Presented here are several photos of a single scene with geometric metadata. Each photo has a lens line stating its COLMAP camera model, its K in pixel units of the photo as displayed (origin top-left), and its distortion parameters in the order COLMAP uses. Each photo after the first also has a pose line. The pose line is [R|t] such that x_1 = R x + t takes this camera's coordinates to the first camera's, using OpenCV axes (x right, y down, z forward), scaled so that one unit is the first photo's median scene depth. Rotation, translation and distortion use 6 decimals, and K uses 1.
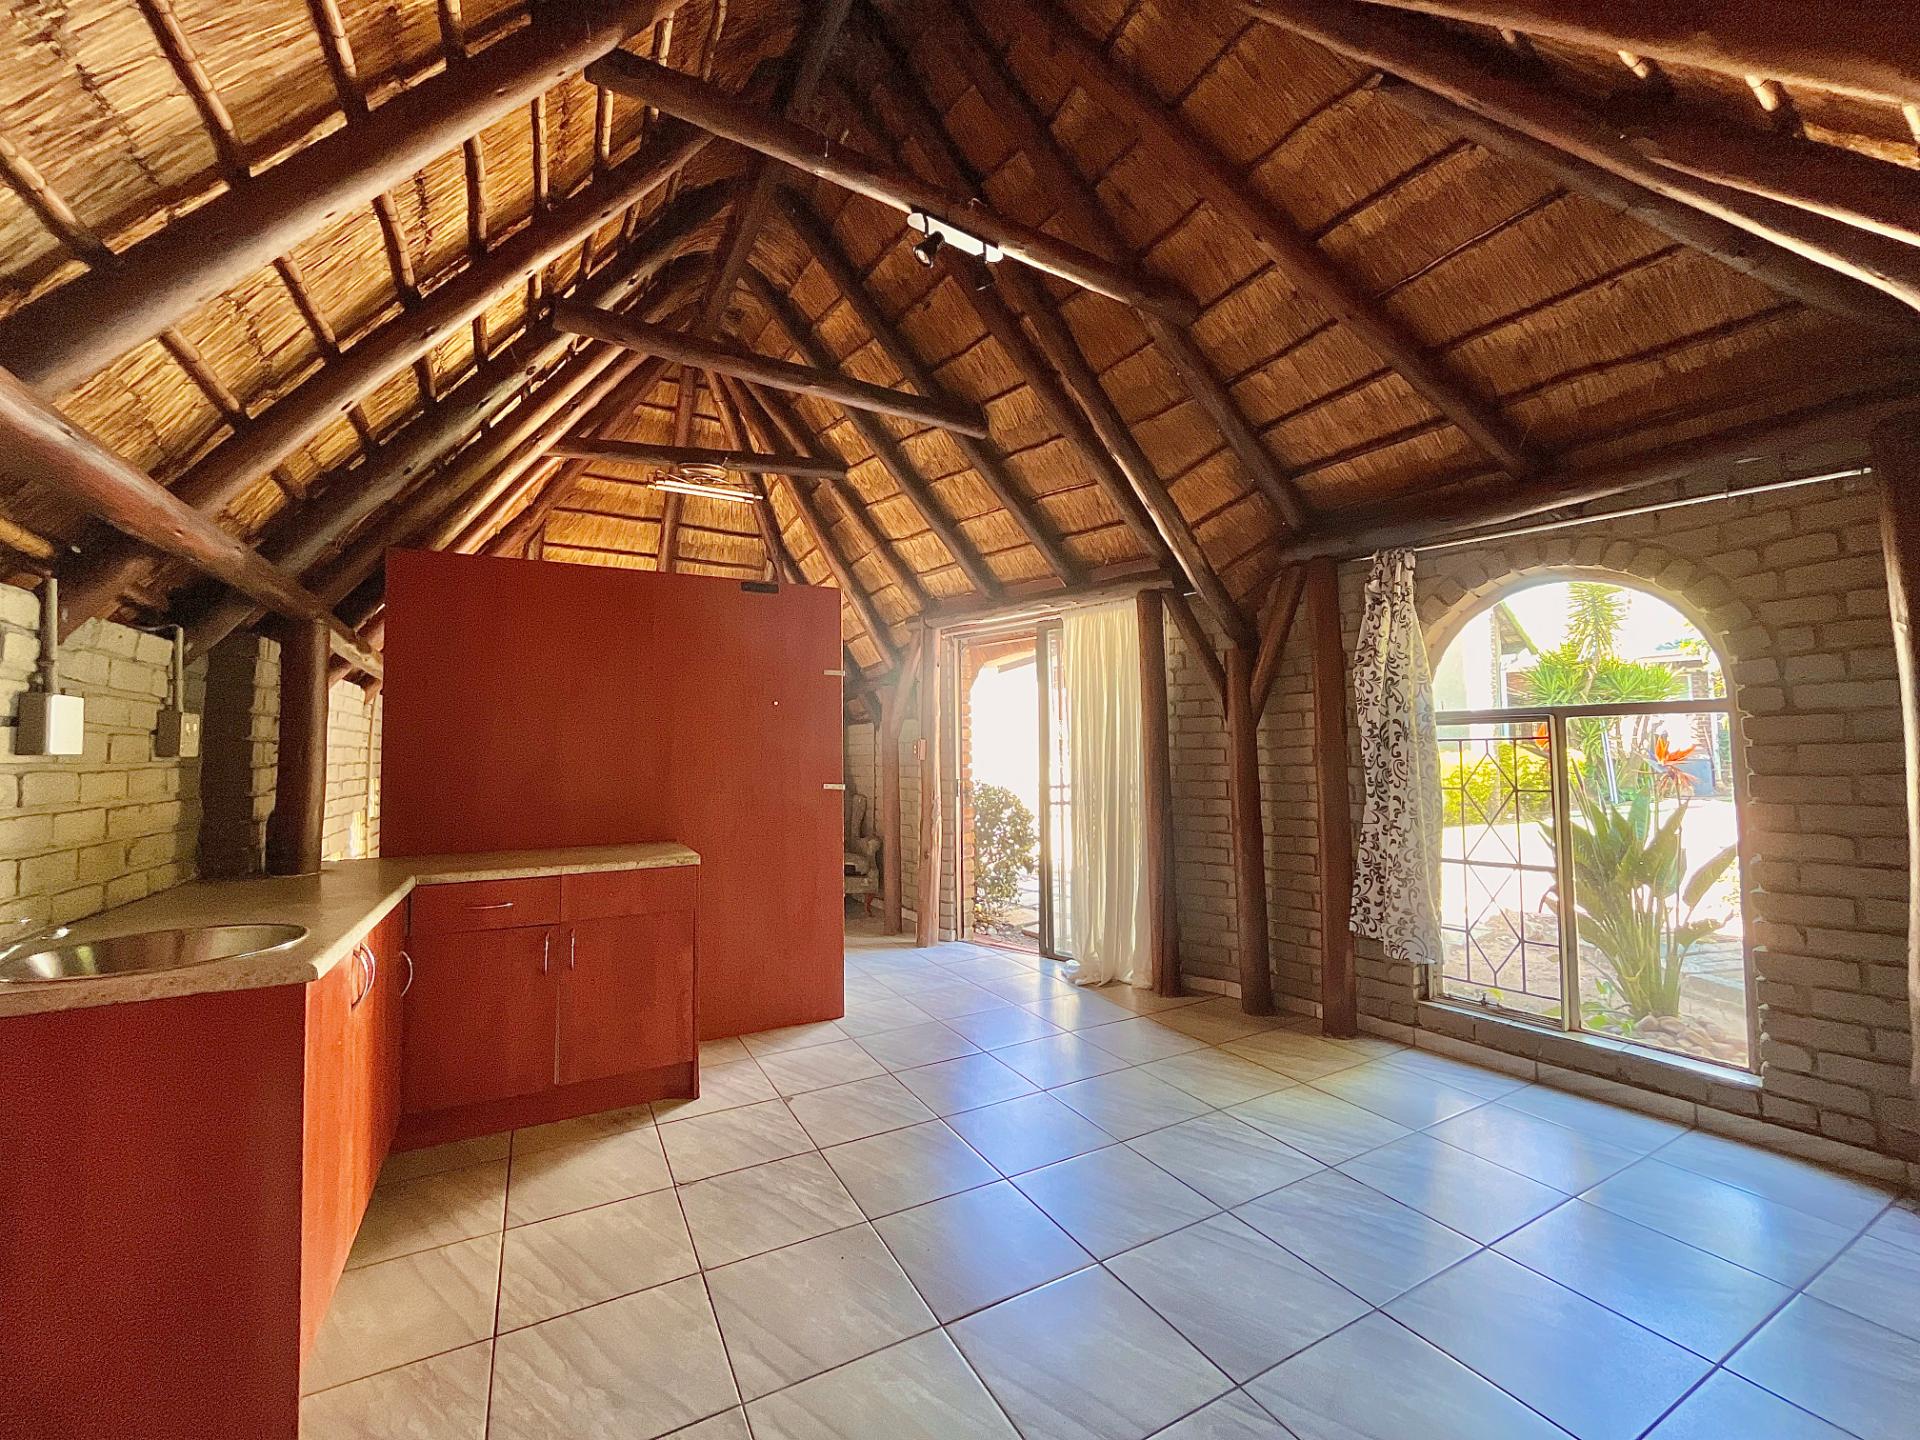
lens RADIAL K [[771.4, 0, 957.3], [0, 771.4, 713.1], [0, 0, 1]] dist [-0.001533, -0.000352]
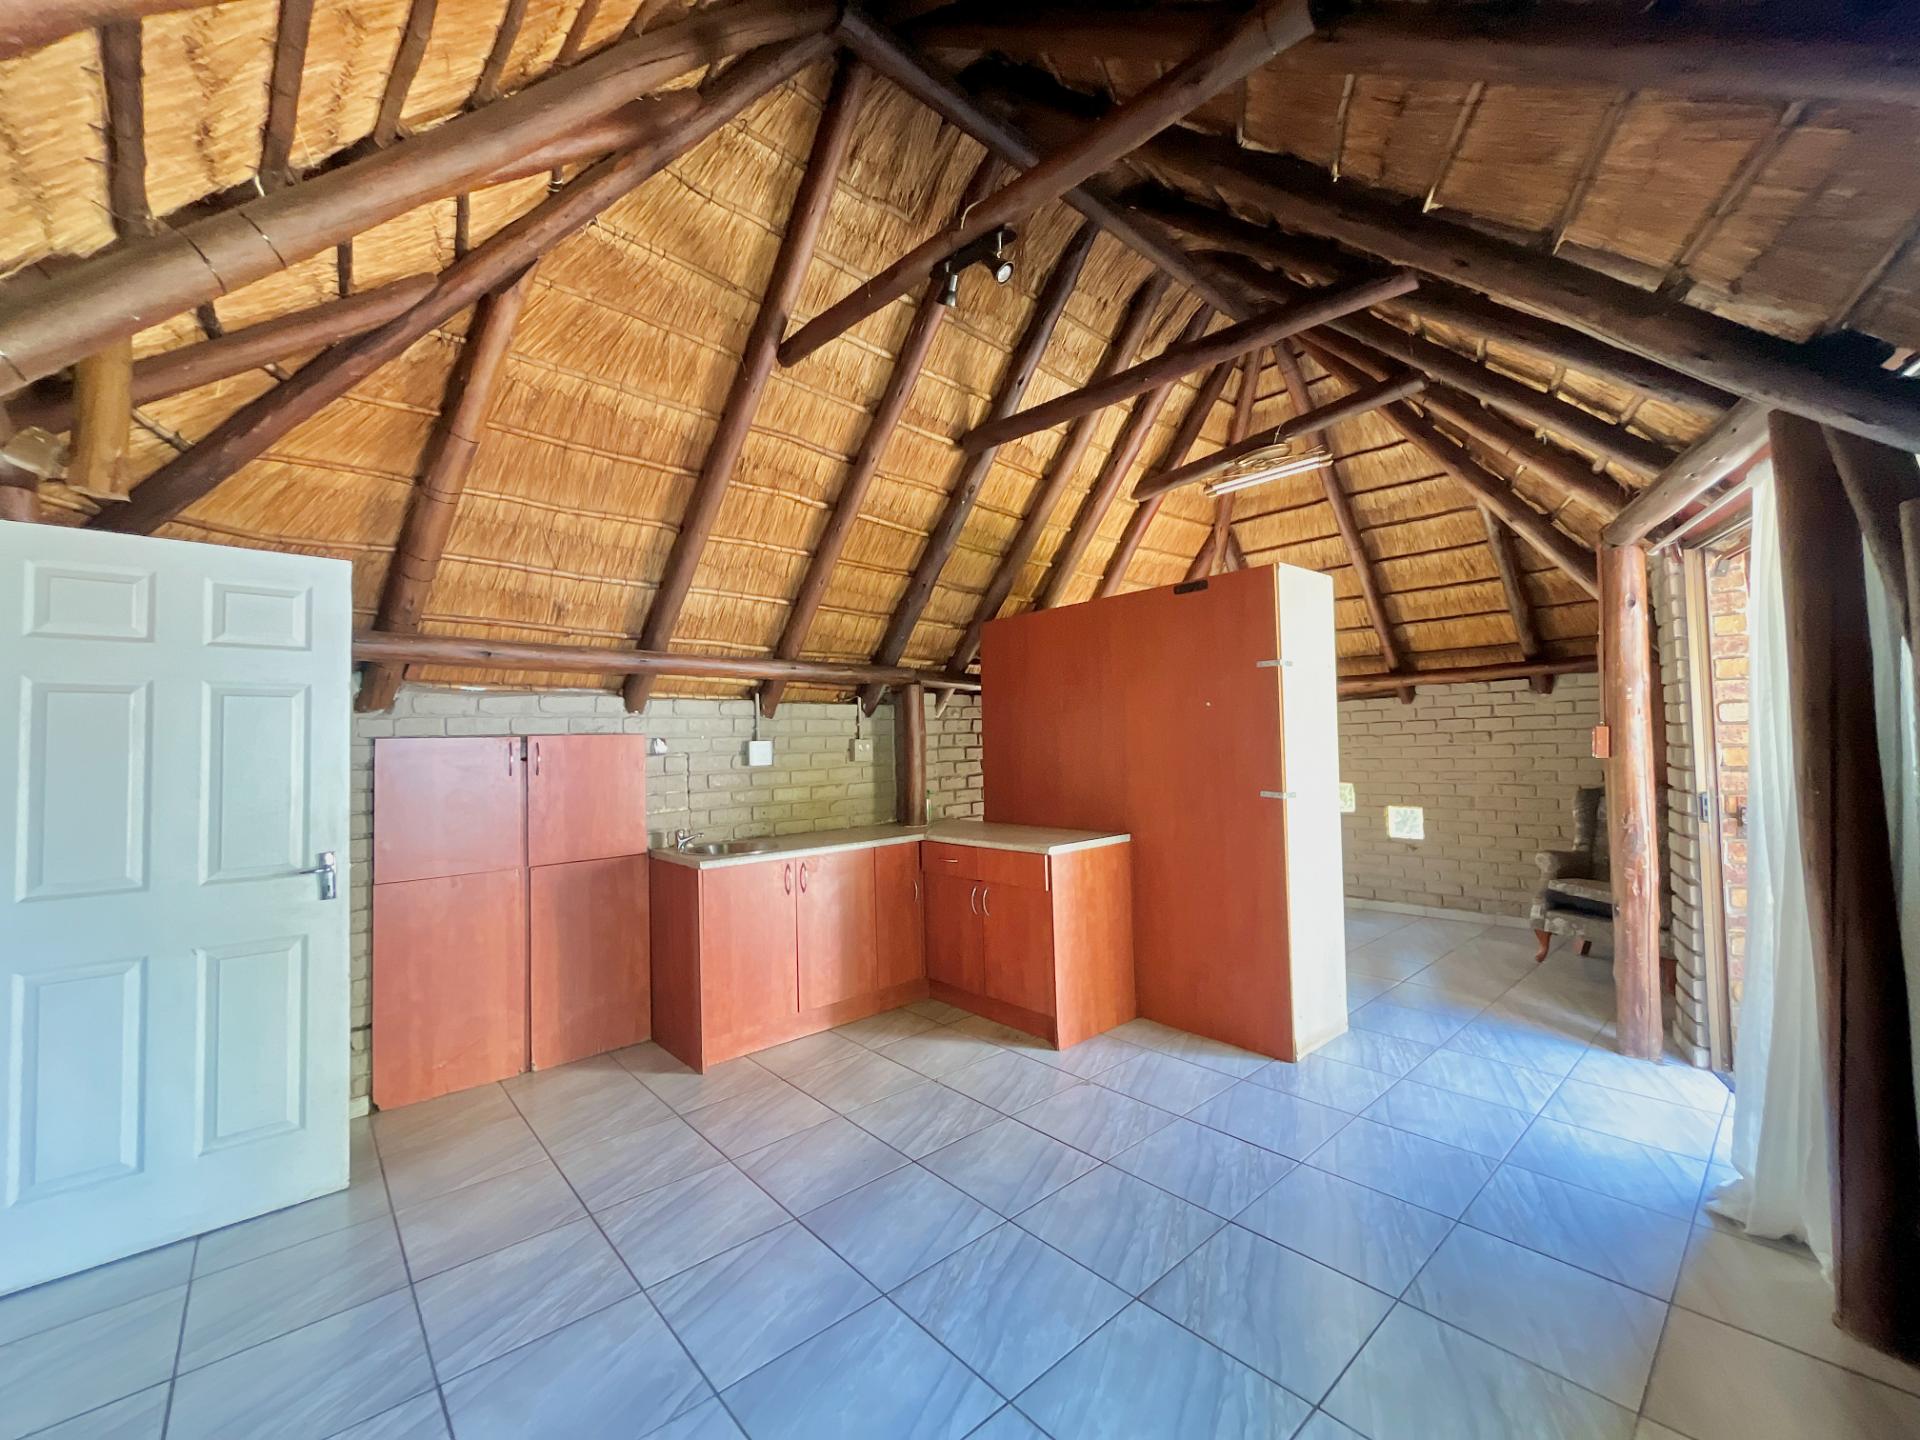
lens RADIAL K [[771.4, 0, 956.0], [0, 771.4, 720.8], [0, 0, 1]] dist [-0.001533, -0.000352]
pose [[0.231074, -0.026395, -0.972578, 0.647962], [0.077451, 0.996959, -0.008655, -0.008407], [0.969849, -0.073327, 0.232415, 0.492327]]
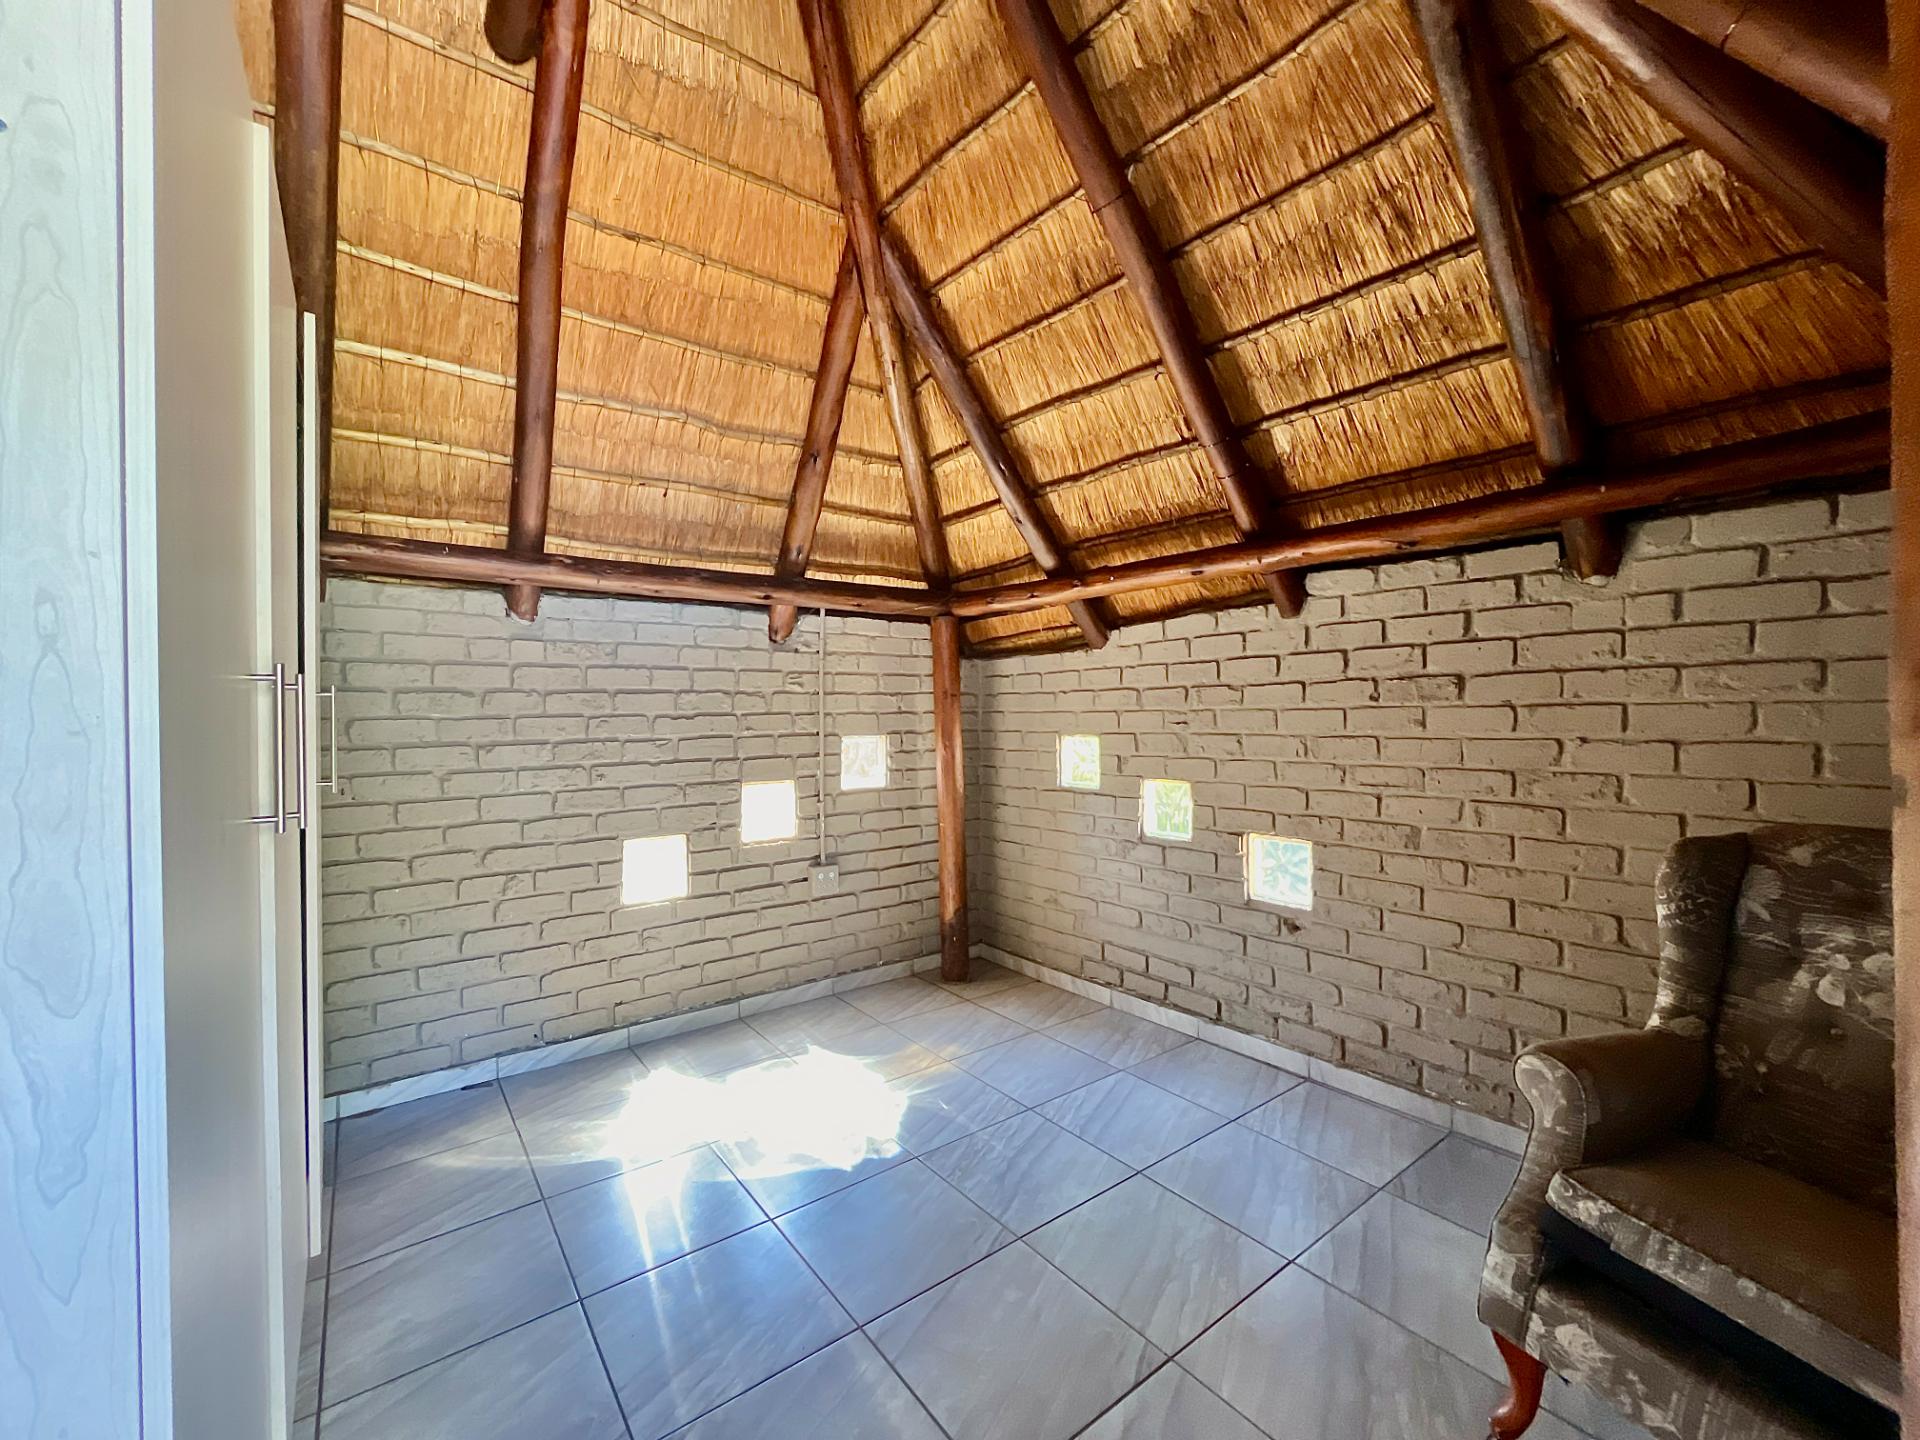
lens RADIAL K [[771.4, 0, 959.0], [0, 771.4, 719.8], [0, 0, 1]] dist [-0.001533, -0.000352]
pose [[0.160884, 0.017610, -0.986816, -0.023901], [0.060665, 0.997774, 0.027696, 0.075330], [0.985107, -0.064321, 0.159457, 1.351853]]
